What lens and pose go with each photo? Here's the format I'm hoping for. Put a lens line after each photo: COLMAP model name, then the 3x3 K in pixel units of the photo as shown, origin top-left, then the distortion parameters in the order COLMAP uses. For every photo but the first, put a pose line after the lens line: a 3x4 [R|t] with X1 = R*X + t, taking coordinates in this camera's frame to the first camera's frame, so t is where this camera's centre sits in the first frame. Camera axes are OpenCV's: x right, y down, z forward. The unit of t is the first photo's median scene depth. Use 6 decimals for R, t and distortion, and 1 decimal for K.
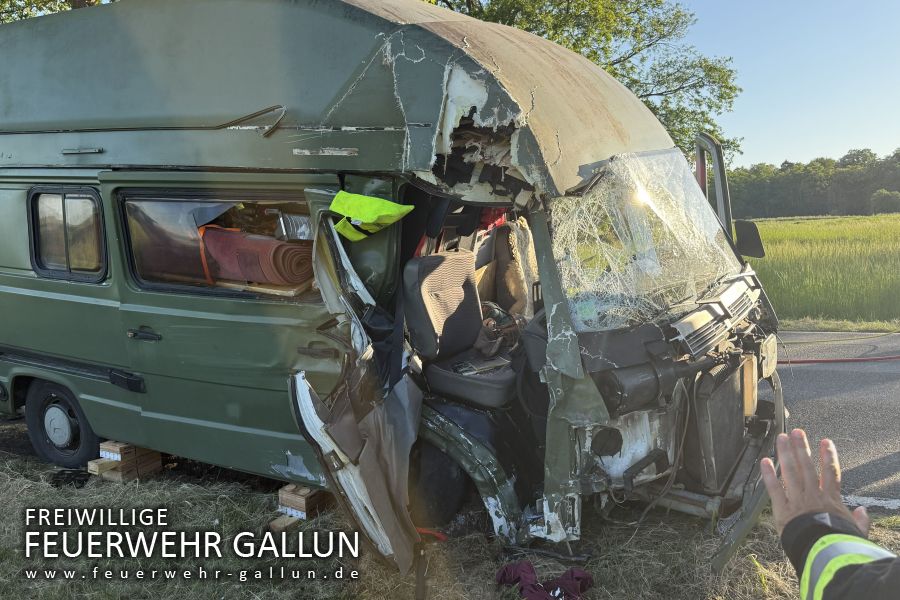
lens RADIAL K [[755.3, 0, 446.1], [0, 755.3, 309.0], [0, 0, 1]] dist [0.112882, -0.194133]
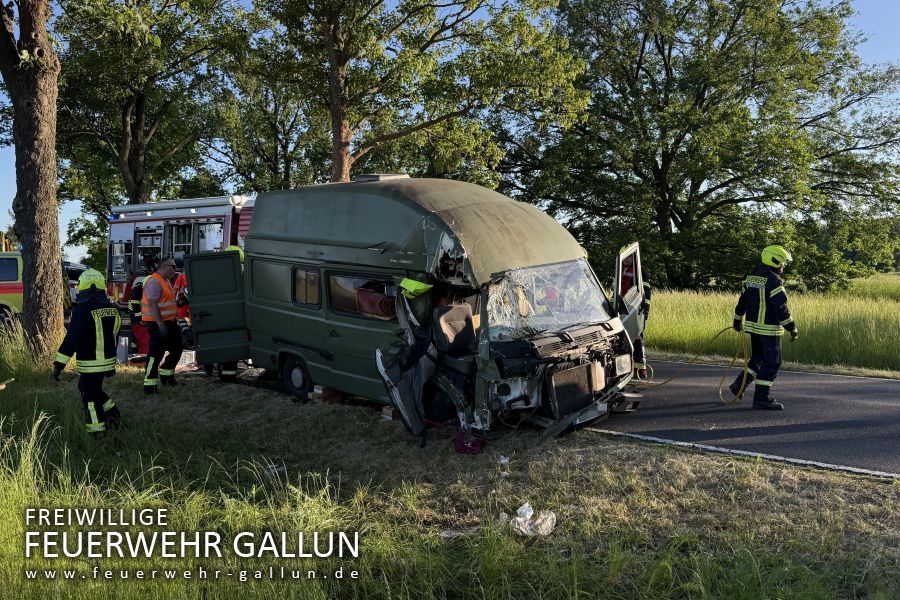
lens RADIAL K [[755.3, 0, 446.1], [0, 755.3, 309.0], [0, 0, 1]] dist [0.112882, -0.194133]
pose [[0.954108, 0.050672, -0.295145, 0.670997], [-0.064132, 0.997288, -0.036101, 0.021596], [0.292515, 0.053373, 0.954770, -1.205429]]
